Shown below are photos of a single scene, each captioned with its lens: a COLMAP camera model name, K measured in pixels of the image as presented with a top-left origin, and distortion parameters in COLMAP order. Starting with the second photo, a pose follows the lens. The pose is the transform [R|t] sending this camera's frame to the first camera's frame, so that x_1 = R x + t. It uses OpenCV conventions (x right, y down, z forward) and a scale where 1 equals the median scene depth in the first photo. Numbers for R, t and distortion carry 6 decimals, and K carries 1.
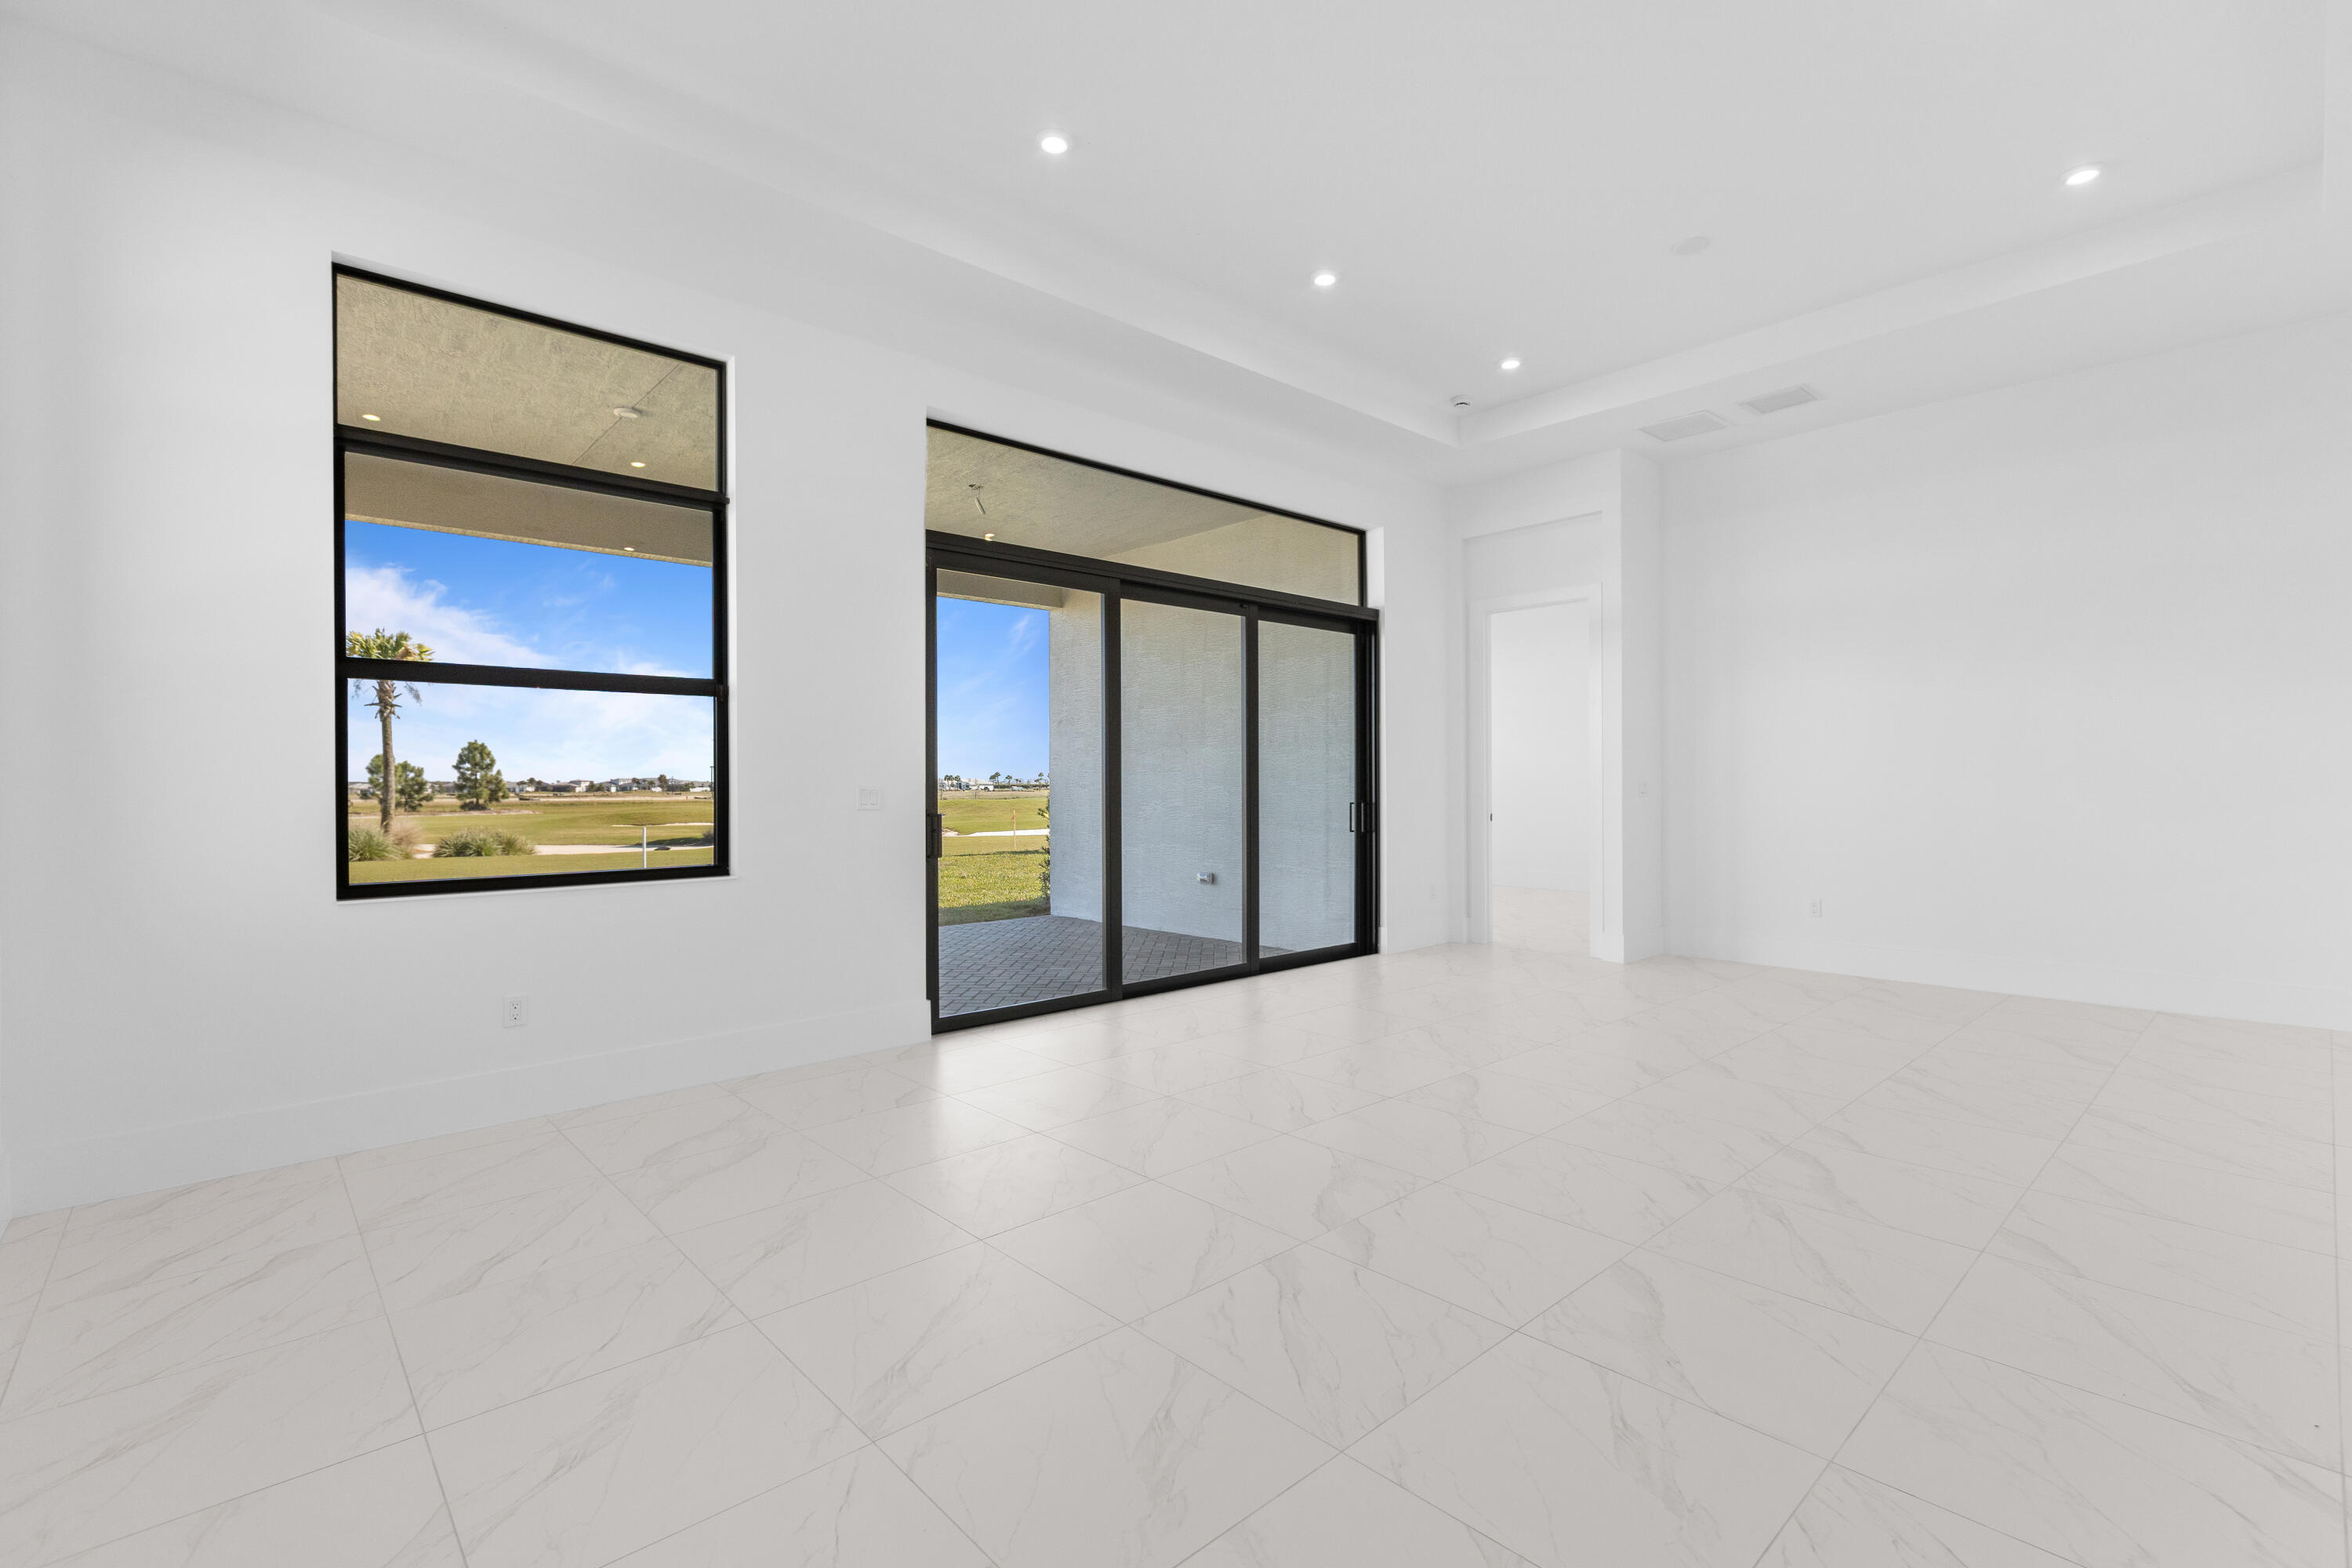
lens RADIAL K [[1057.1, 0, 1176.0], [0, 1057.1, 784.0], [0, 0, 1]] dist [0.001592, 0.001246]
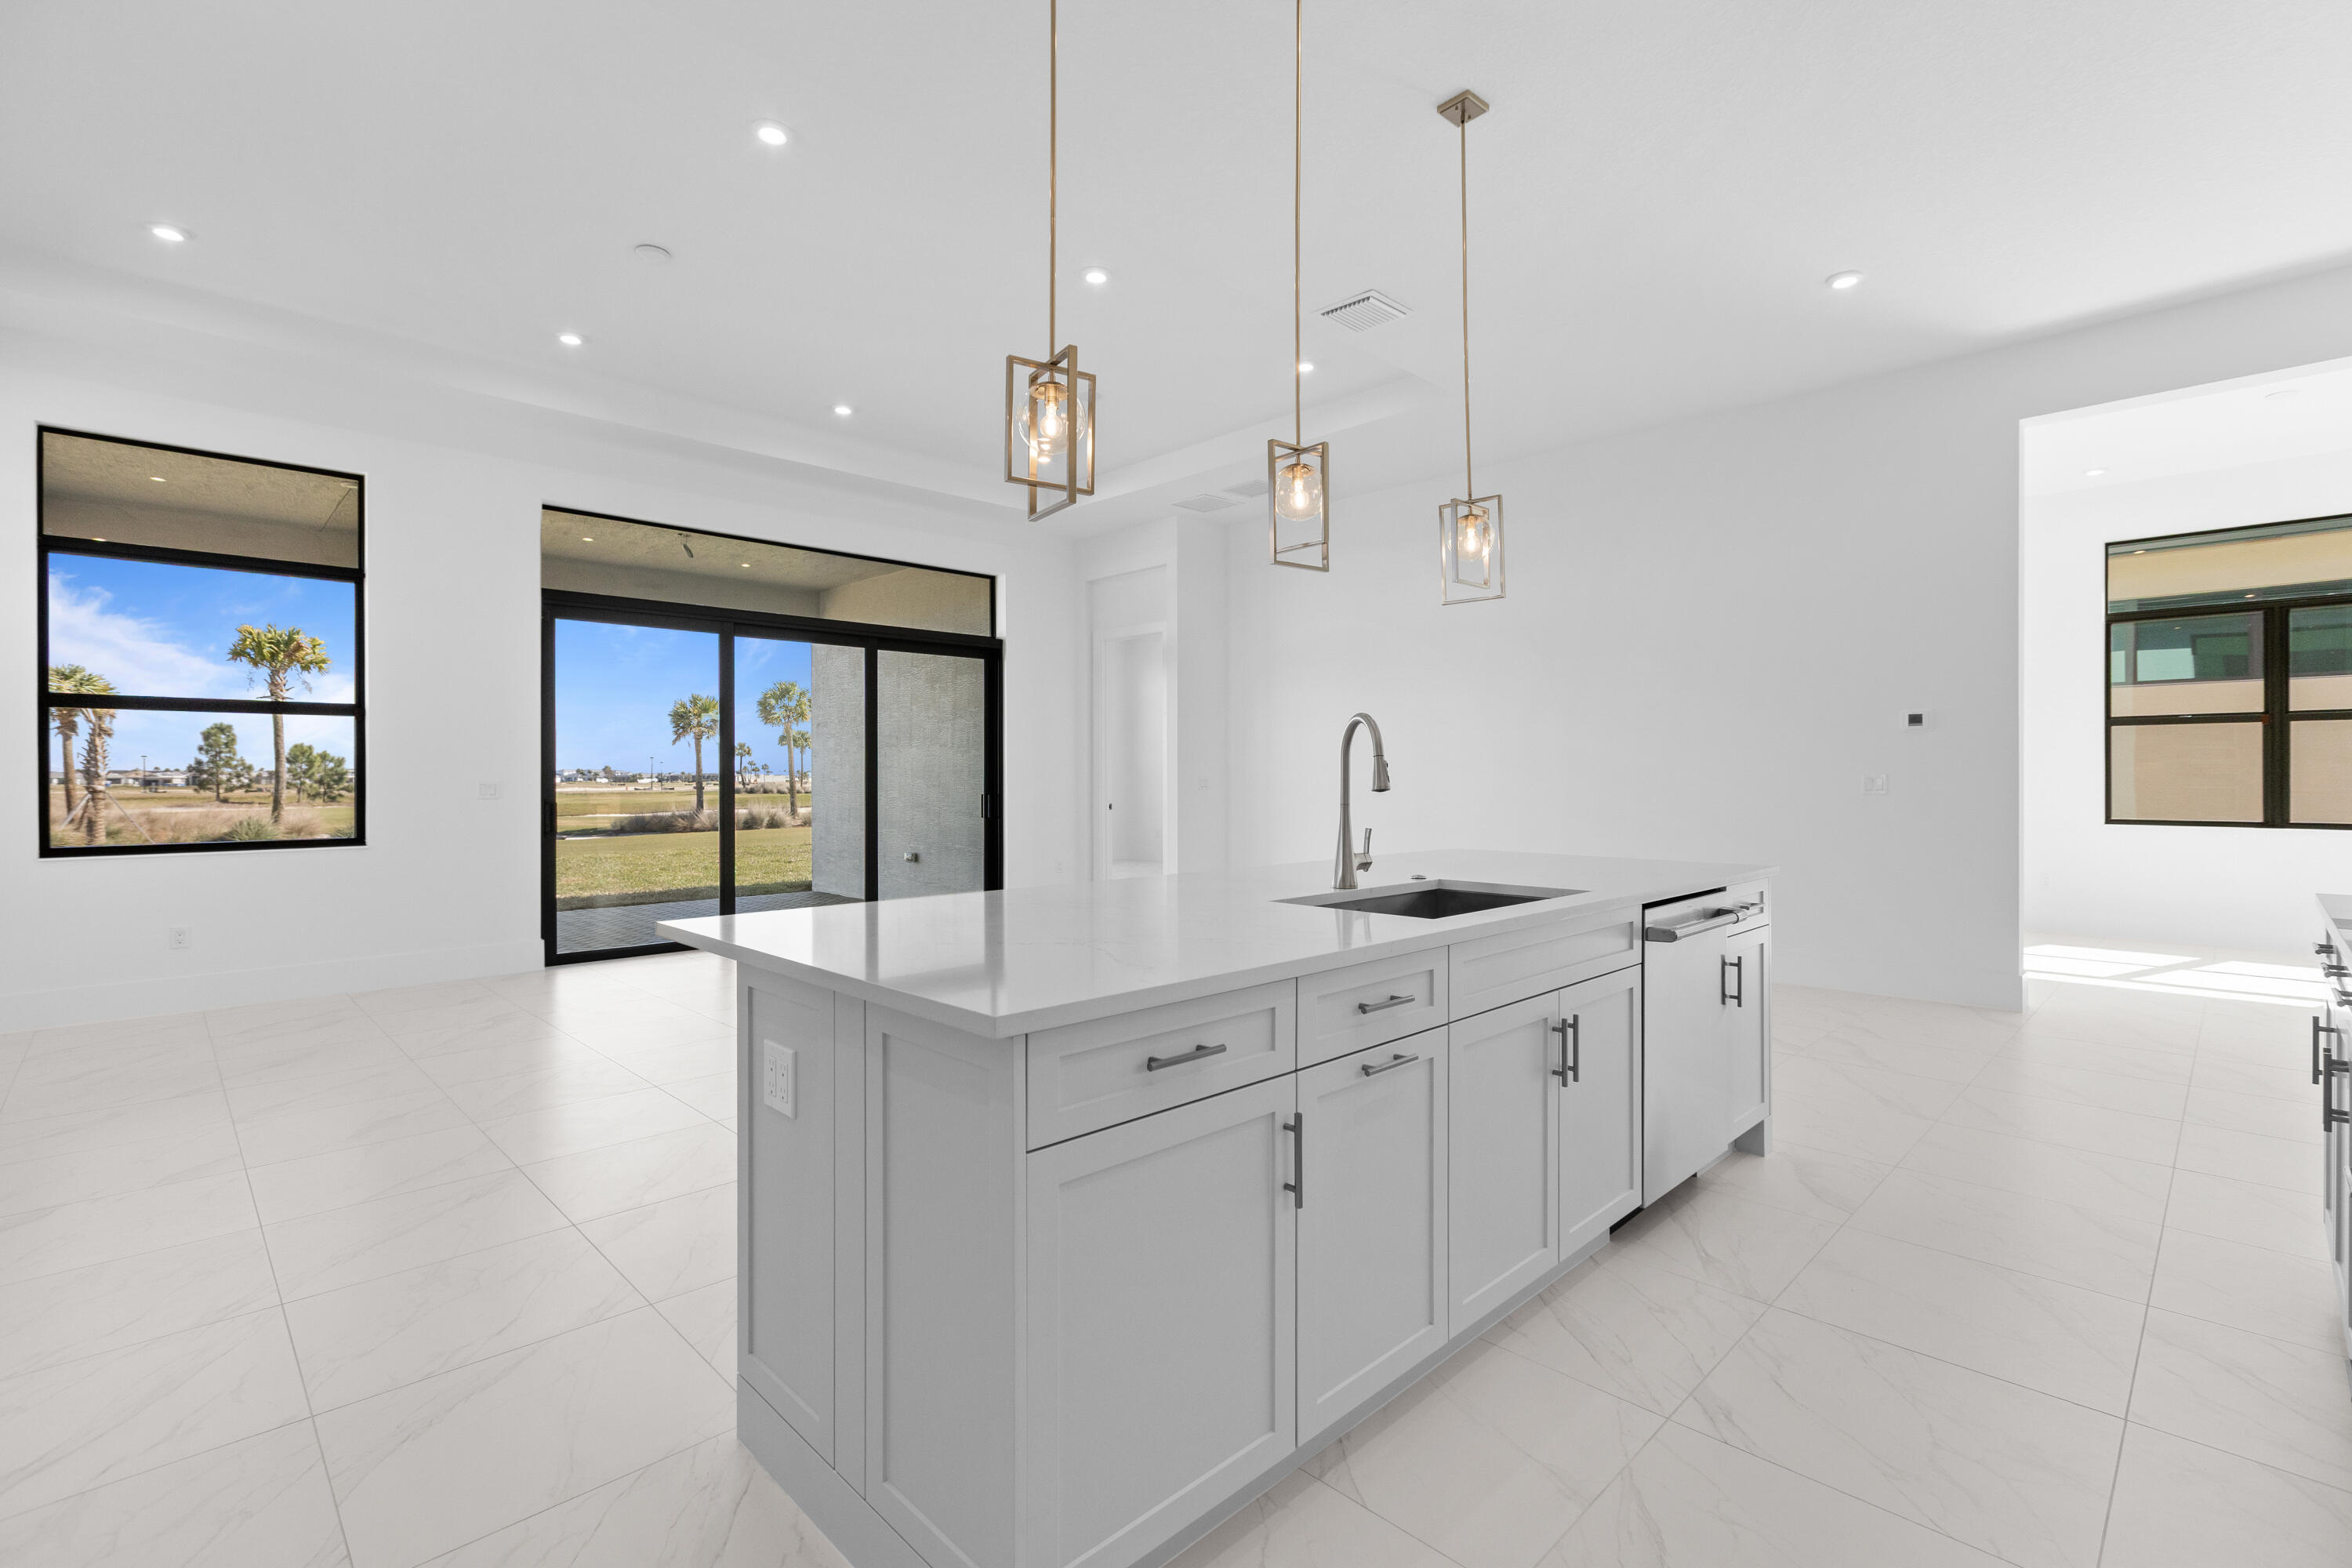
lens RADIAL K [[1058.7, 0, 1180.2], [0, 1058.7, 776.9], [0, 0, 1]] dist [0.001792, 0.000064]
pose [[0.999182, 0.002882, 0.040337, 0.090141], [-0.002908, 0.999996, 0.000568, -0.001137], [-0.040336, -0.000685, 0.999186, -0.066111]]
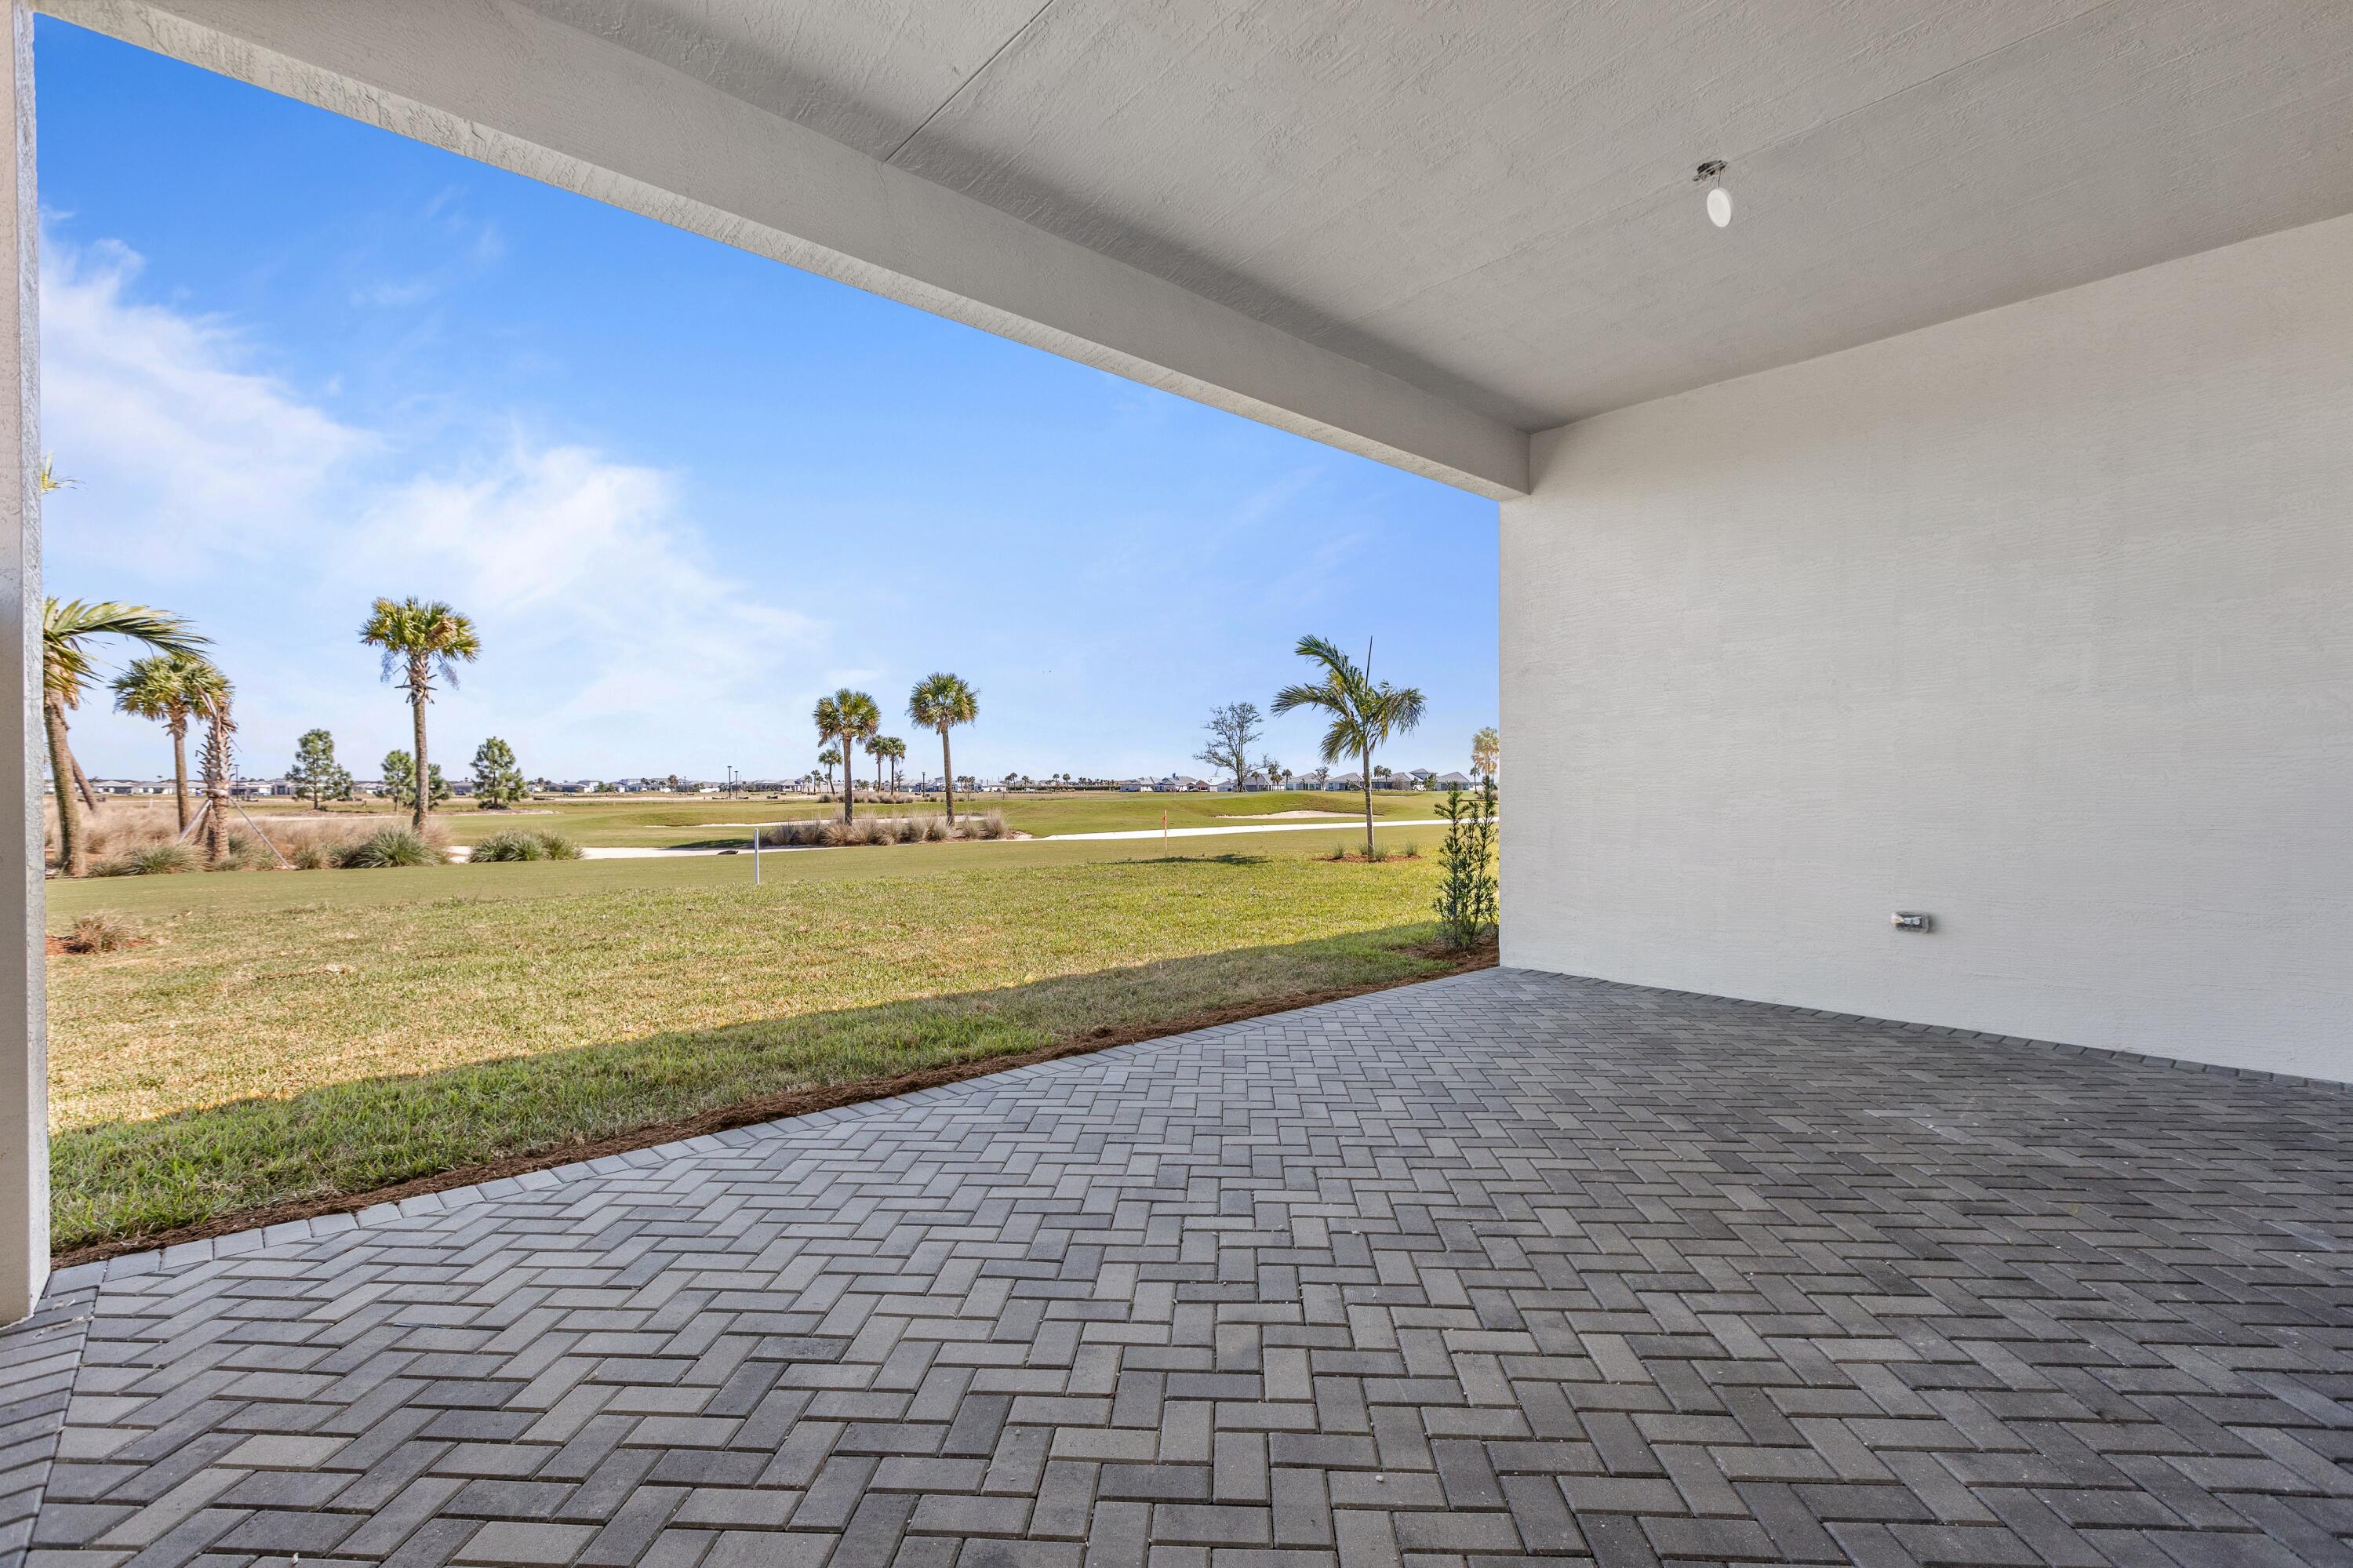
lens RADIAL K [[1057.6, 0, 1176.5], [0, 1057.6, 784.0], [0, 0, 1]] dist [0.001592, 0.001246]
pose [[0.999987, 0.003344, -0.003954, -0.119029], [-0.003353, 0.999991, -0.002429, 0.005206], [0.003945, 0.002442, 0.999989, 0.130840]]
